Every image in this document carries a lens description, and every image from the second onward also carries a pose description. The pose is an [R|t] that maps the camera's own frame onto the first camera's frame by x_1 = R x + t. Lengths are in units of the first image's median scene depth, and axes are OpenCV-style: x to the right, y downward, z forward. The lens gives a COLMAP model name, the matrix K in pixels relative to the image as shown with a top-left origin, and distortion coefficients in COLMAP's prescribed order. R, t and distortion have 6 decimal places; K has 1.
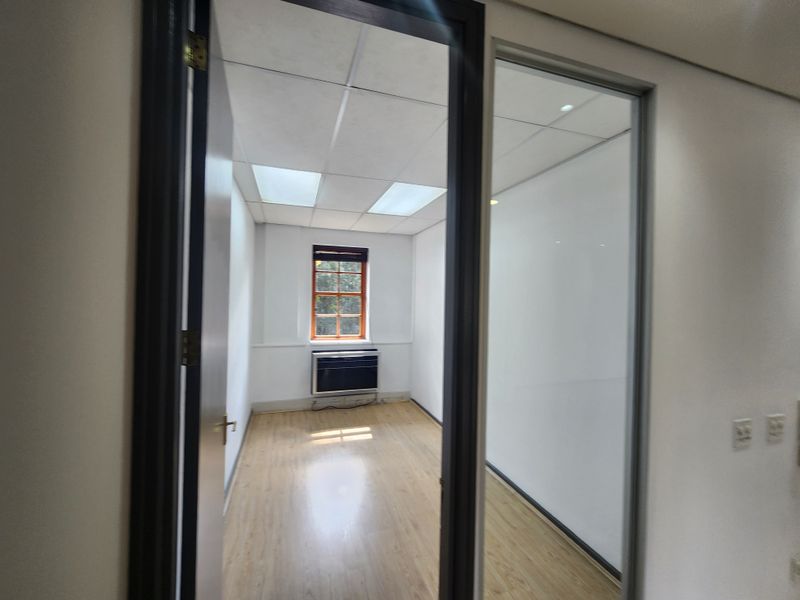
lens RADIAL K [[332.5, 0, 400.0], [0, 332.5, 300.0], [0, 0, 1]] dist [-0.001283, -0.000266]
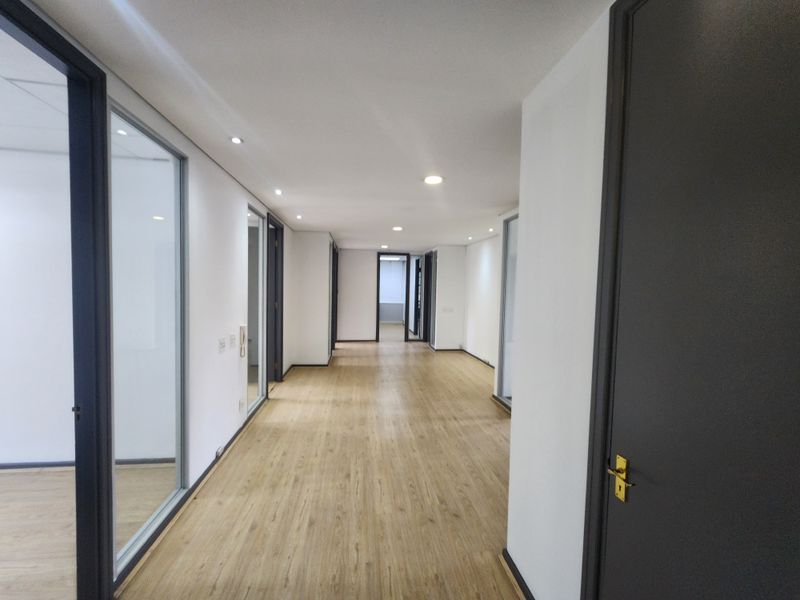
lens RADIAL K [[332.5, 0, 400.0], [0, 332.5, 300.0], [0, 0, 1]] dist [-0.001283, -0.000266]
pose [[0.179094, -0.050246, 0.982548, -0.816775], [-0.007012, 0.998604, 0.052345, 0.024245], [-0.983807, -0.016264, 0.178492, -0.458275]]
